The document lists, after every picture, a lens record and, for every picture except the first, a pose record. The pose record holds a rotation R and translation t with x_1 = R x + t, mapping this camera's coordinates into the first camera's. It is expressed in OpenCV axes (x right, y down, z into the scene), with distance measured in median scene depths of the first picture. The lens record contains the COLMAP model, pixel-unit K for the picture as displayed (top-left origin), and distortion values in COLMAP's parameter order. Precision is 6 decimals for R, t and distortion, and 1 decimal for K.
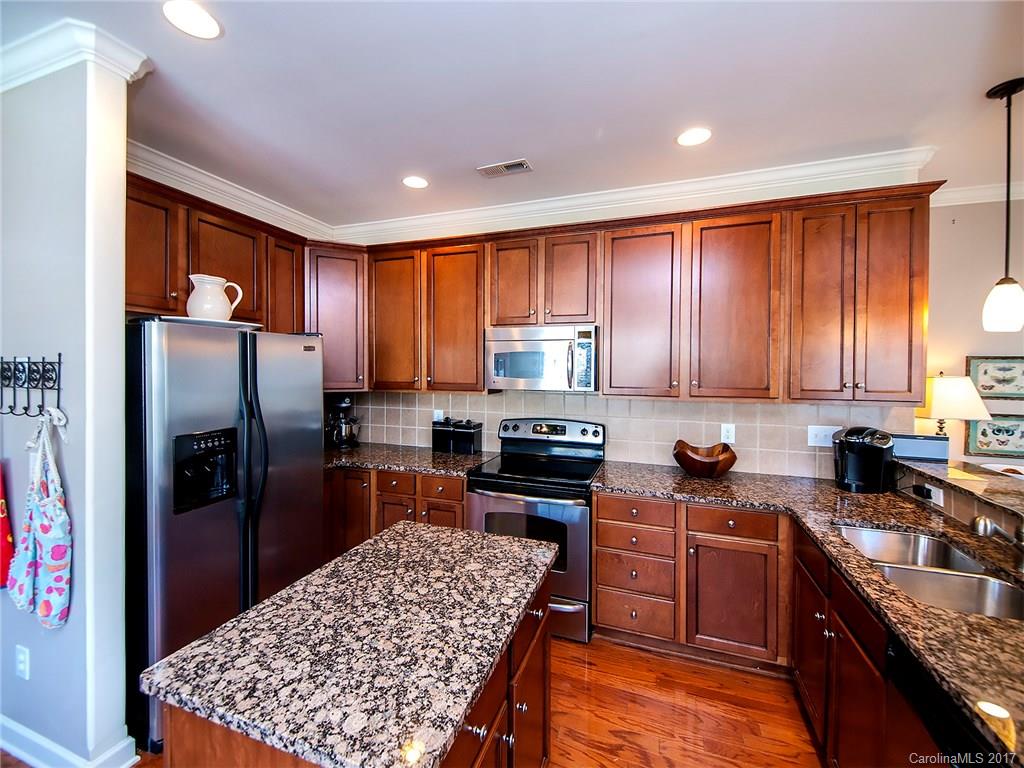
lens RADIAL K [[415.6, 0, 509.9], [0, 415.6, 376.2], [0, 0, 1]] dist [0.014004, -0.002897]
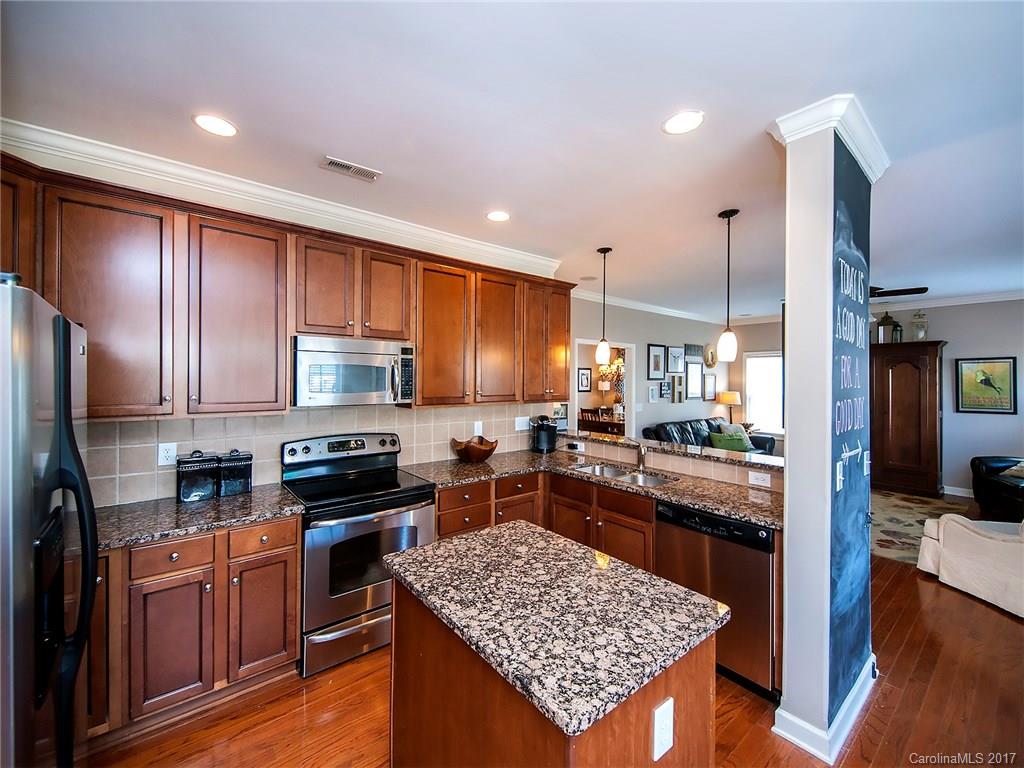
lens RADIAL K [[415.6, 0, 495.2], [0, 415.6, 377.0], [0, 0, 1]] dist [0.014004, -0.002897]
pose [[0.540669, 0.004967, 0.841221, -1.091952], [0.018488, 0.999671, -0.017785, -0.013474], [-0.841032, 0.025168, 0.540399, 0.397297]]
